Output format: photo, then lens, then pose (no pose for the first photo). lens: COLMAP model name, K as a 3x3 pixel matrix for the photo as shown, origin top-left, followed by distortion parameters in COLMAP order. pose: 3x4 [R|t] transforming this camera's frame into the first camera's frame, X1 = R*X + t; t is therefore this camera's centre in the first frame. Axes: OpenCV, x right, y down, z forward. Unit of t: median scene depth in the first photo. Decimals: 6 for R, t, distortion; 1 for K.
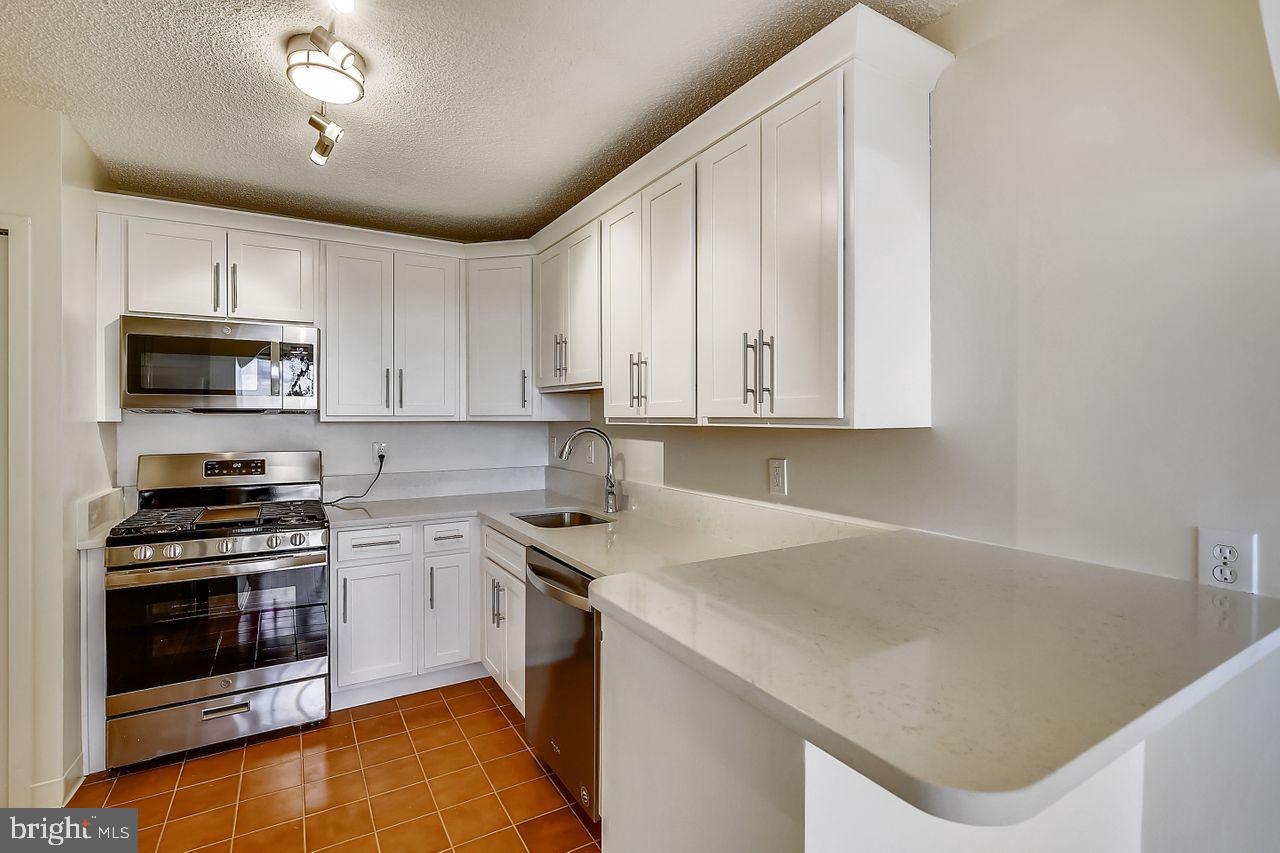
lens RADIAL K [[590.1, 0, 635.9], [0, 590.1, 423.4], [0, 0, 1]] dist [0.000532, 0.000483]
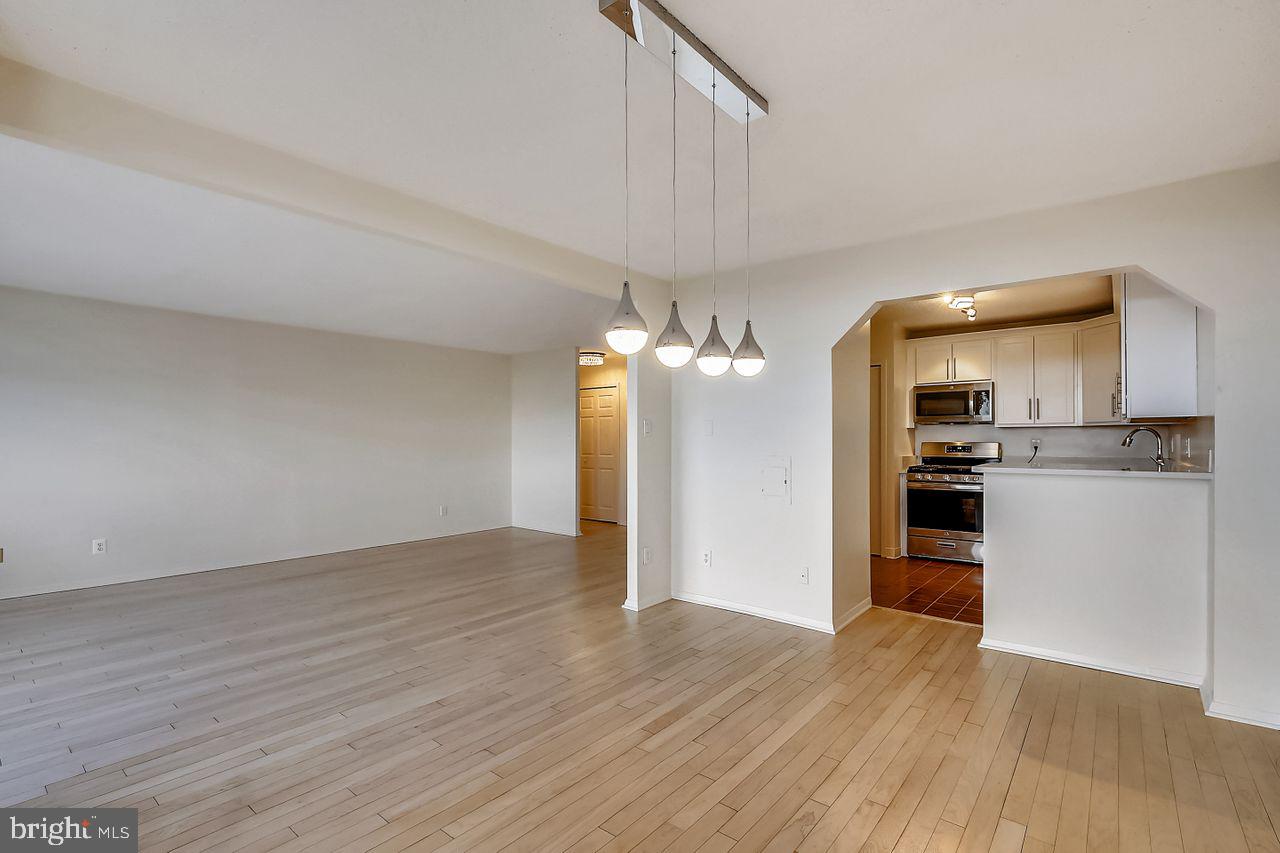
lens RADIAL K [[599.3, 0, 634.2], [0, 599.3, 437.5], [0, 0, 1]] dist [-0.012740, 0.000099]
pose [[0.337325, -0.002254, -0.941386, 1.063596], [-0.007503, 0.999959, -0.005083, 0.056710], [0.941358, 0.008778, 0.337294, -0.935280]]
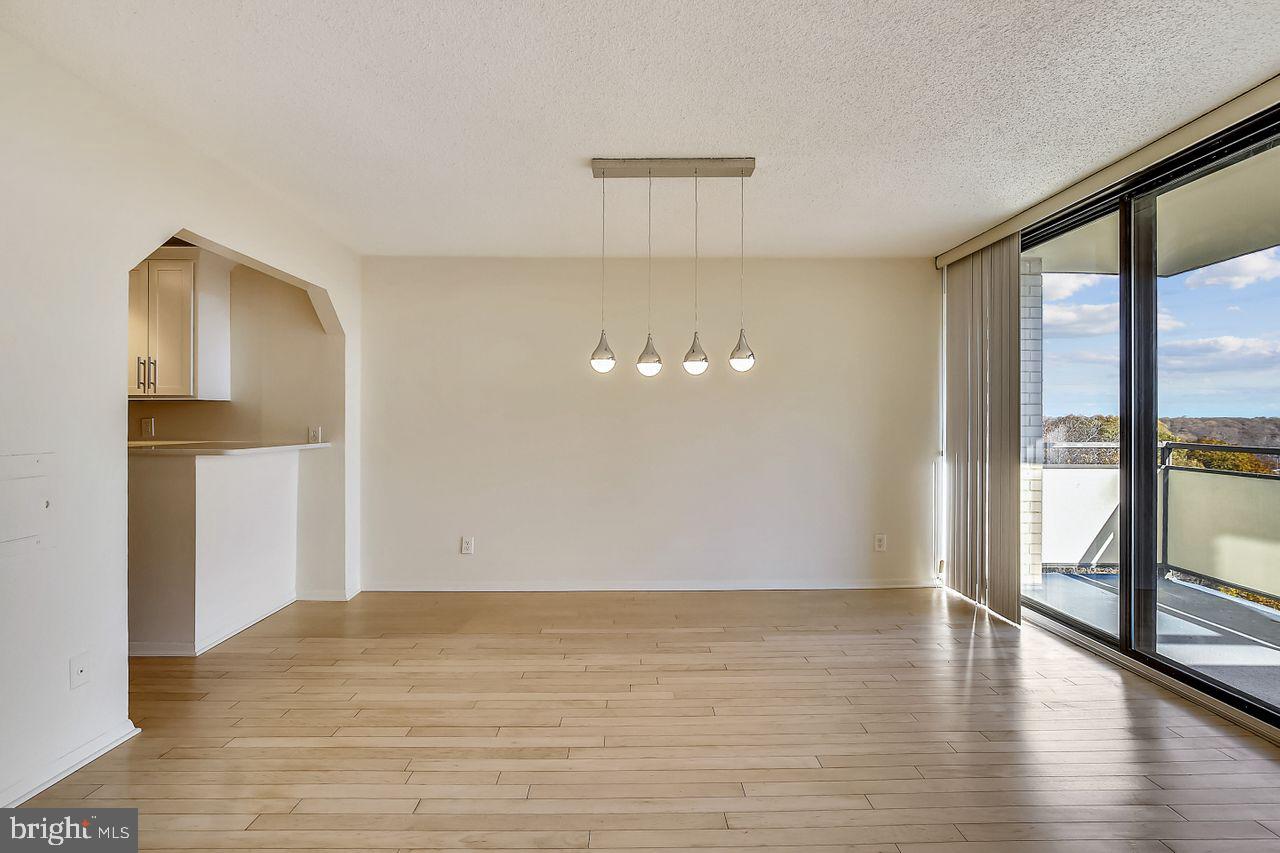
lens RADIAL K [[606.5, 0, 643.2], [0, 606.5, 399.8], [0, 0, 1]] dist [-0.002116, -0.000383]
pose [[0.478845, 0.020237, 0.877666, -0.567937], [0.005391, 0.999648, -0.025991, 0.048192], [-0.877883, 0.017177, 0.478568, -1.100017]]
